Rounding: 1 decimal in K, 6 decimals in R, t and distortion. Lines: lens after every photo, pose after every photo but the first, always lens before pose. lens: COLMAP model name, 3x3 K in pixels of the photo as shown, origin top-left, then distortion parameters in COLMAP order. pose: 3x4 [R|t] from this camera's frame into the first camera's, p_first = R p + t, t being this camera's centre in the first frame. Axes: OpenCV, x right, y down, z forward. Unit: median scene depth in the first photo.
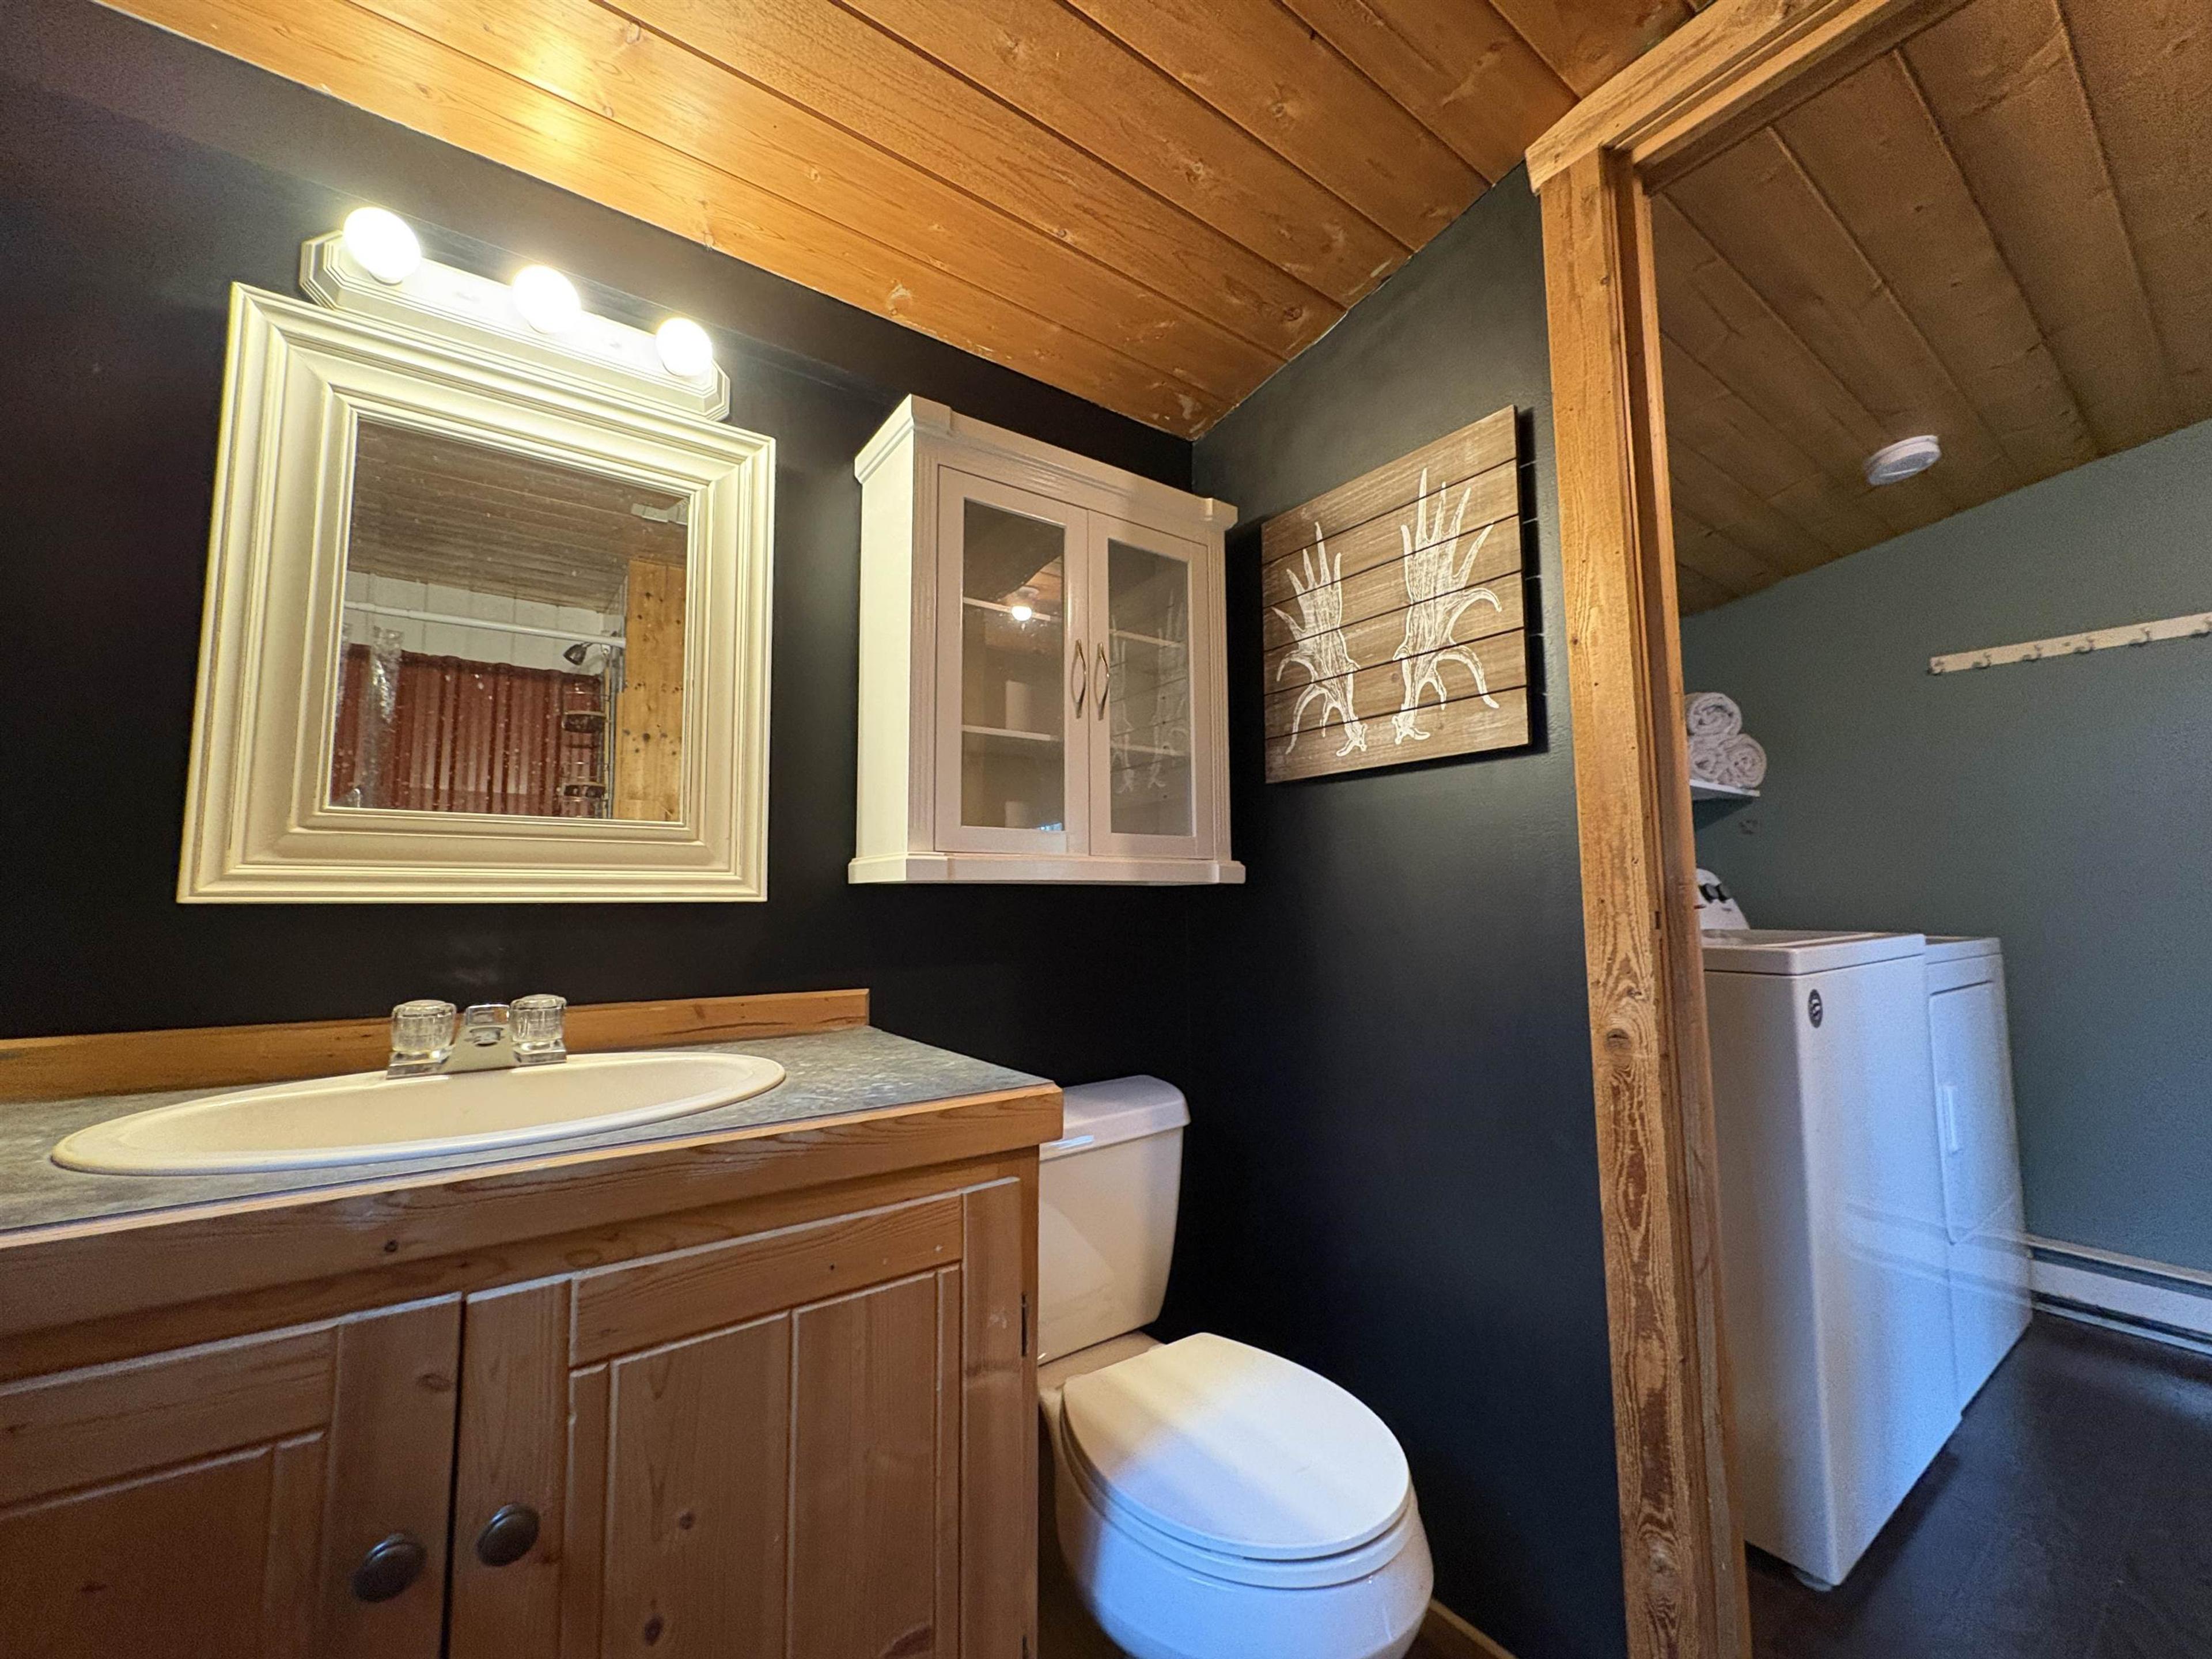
lens RADIAL K [[886.1, 0, 1107.4], [0, 886.1, 829.0], [0, 0, 1]] dist [0.000551, -0.000494]
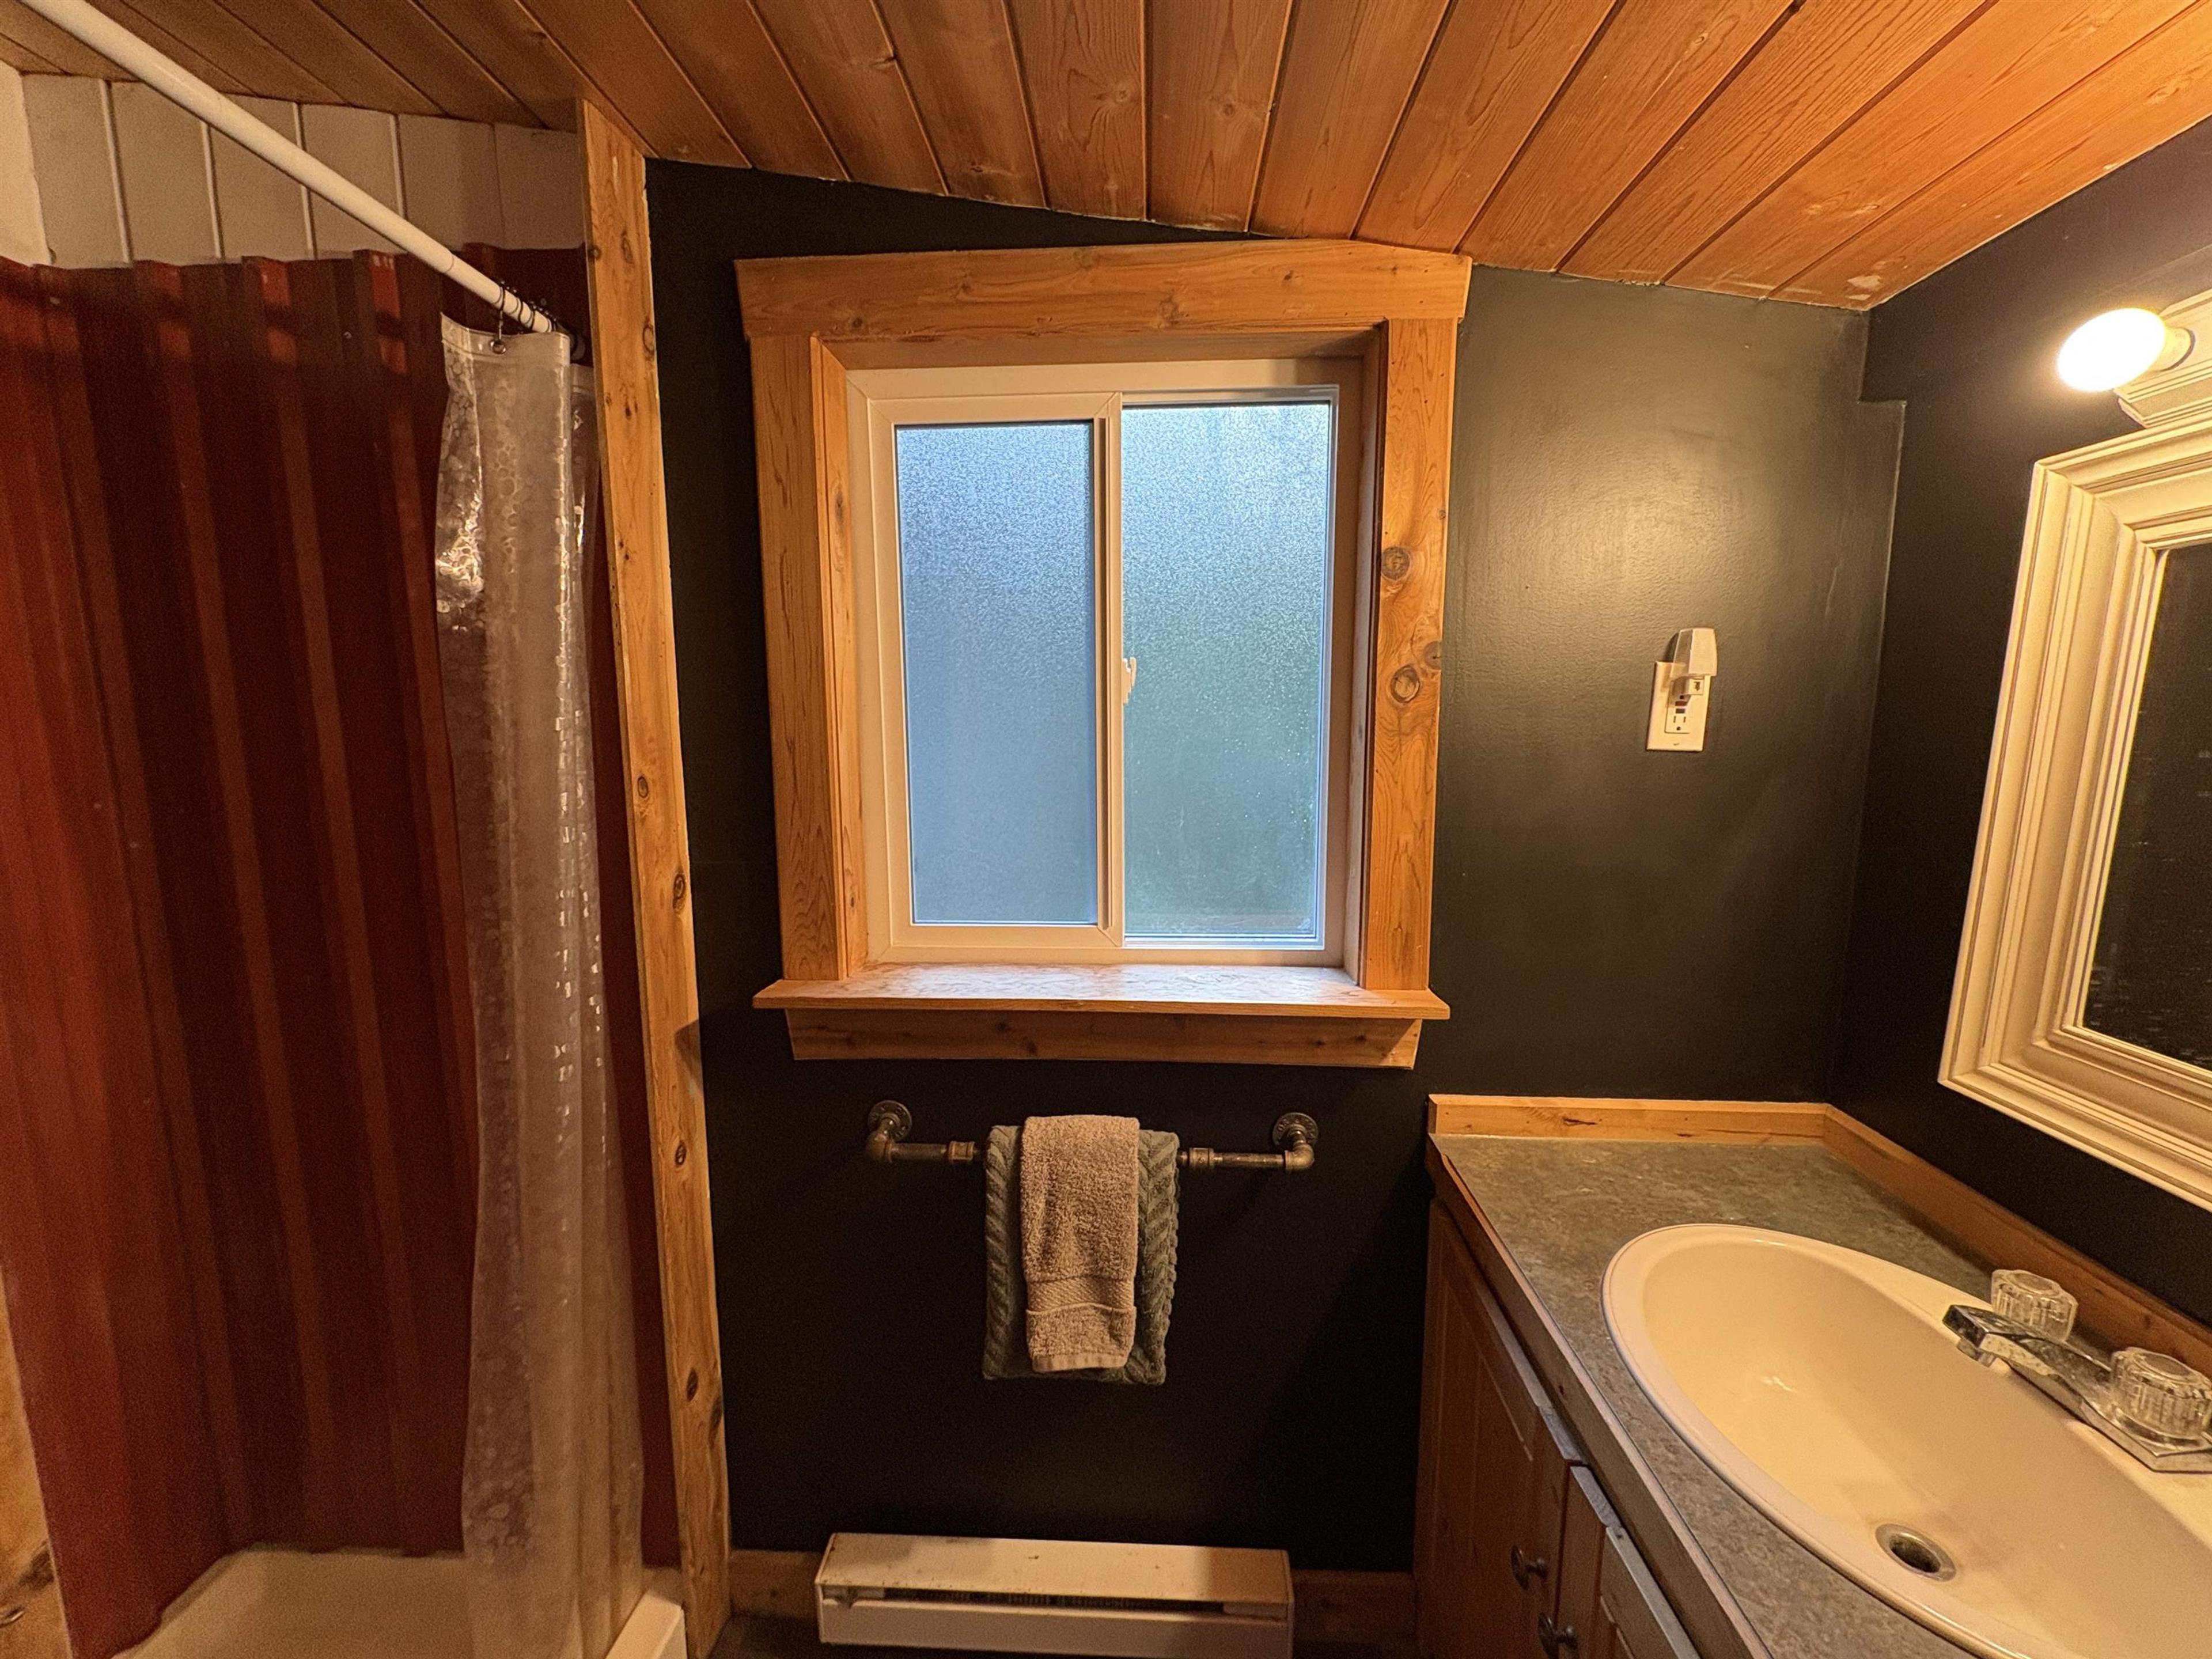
lens RADIAL K [[886.1, 0, 1106.0], [0, 886.1, 833.4], [0, 0, 1]] dist [0.000551, -0.000494]
pose [[-0.622204, 0.111423, -0.774886, 0.405338], [0.066772, 0.993766, 0.089281, -0.371101], [0.780003, 0.003810, -0.625765, 0.815642]]
